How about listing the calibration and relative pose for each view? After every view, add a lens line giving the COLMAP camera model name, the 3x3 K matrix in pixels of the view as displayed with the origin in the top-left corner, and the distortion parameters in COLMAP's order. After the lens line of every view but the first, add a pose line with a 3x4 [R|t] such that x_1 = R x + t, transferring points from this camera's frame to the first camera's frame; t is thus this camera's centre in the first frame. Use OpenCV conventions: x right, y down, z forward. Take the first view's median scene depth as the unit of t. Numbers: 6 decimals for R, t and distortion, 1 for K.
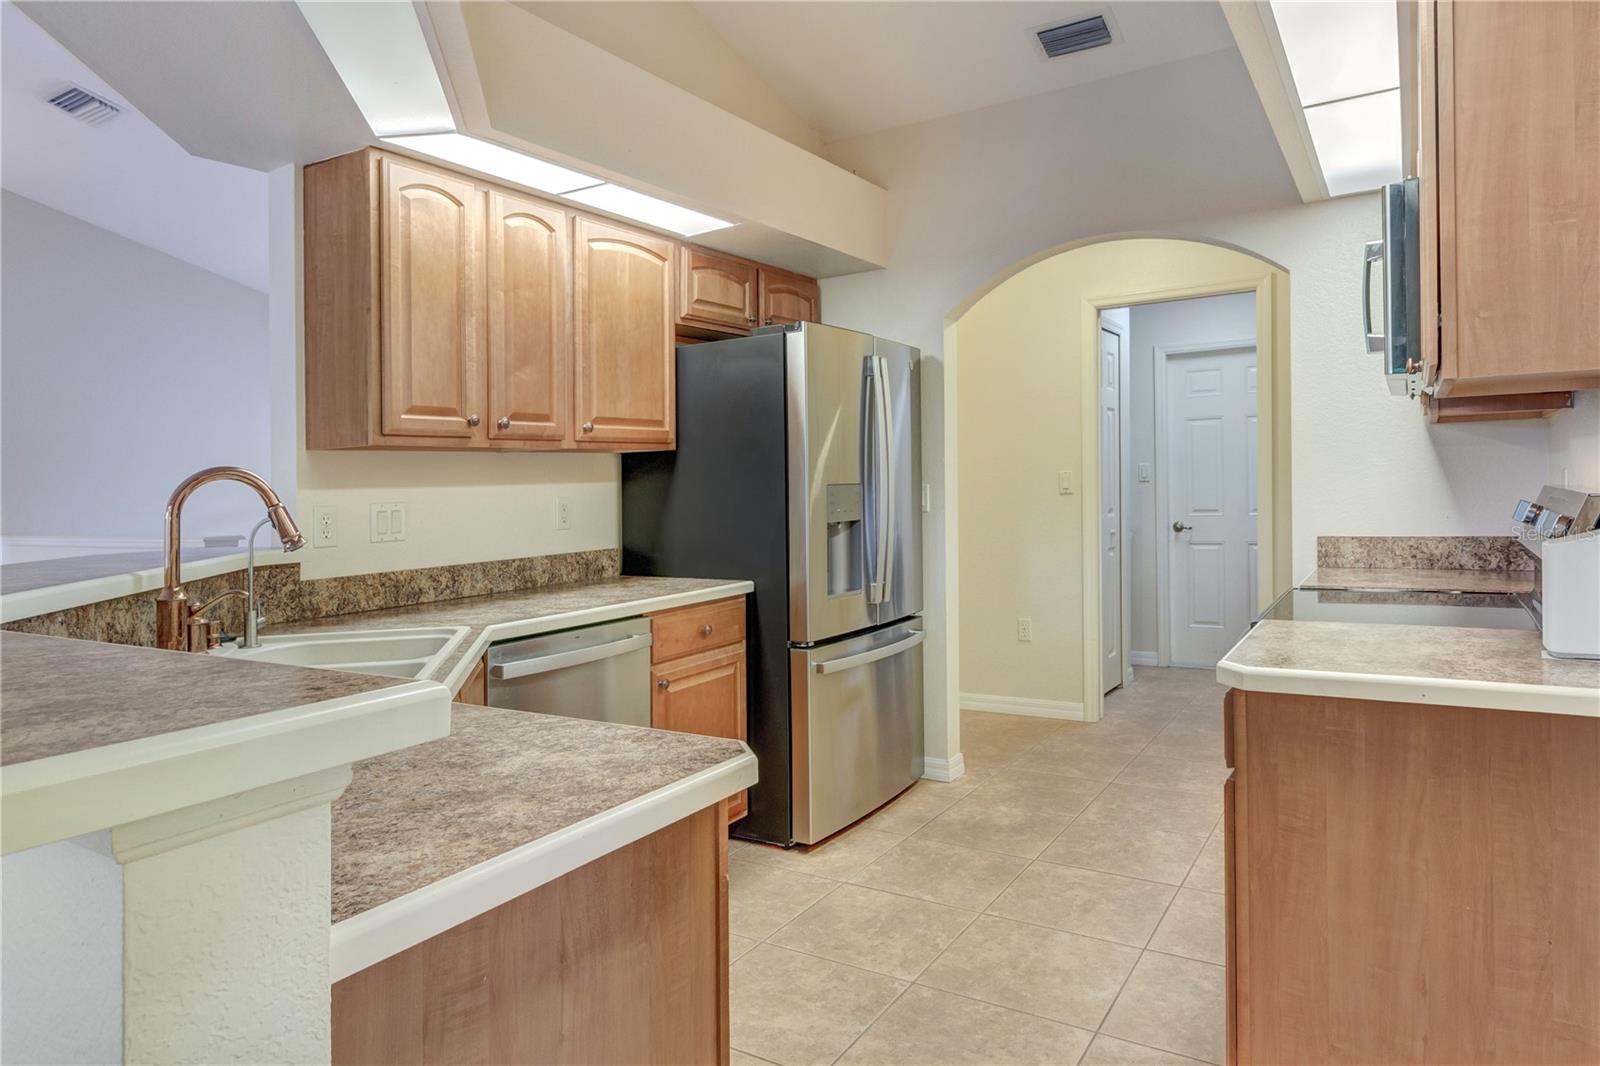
lens RADIAL K [[968.4, 0, 796.7], [0, 968.4, 494.5], [0, 0, 1]] dist [0.002462, -0.000214]
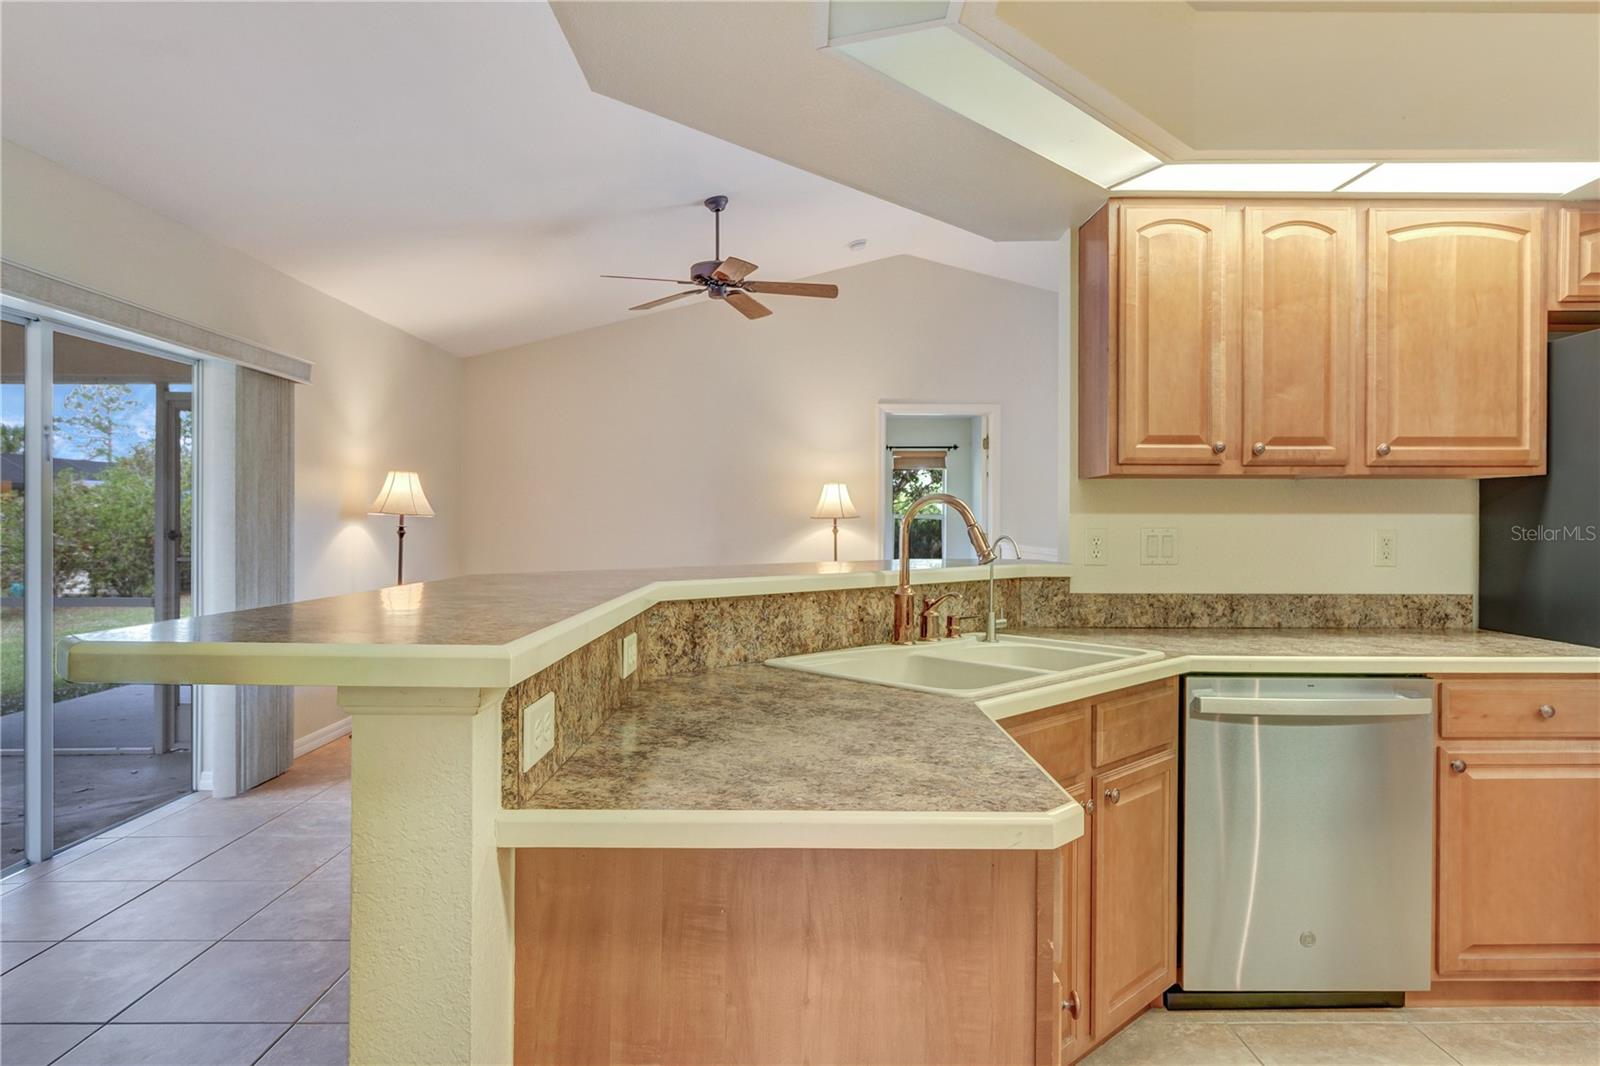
lens RADIAL K [[924.9, 0, 808.0], [0, 924.9, 521.4], [0, 0, 1]] dist [0.000704, -0.001165]
pose [[0.555658, 0.031696, -0.830807, 0.204580], [-0.029354, 0.999398, 0.018495, -0.006037], [0.830893, 0.014111, 0.556254, 0.125638]]
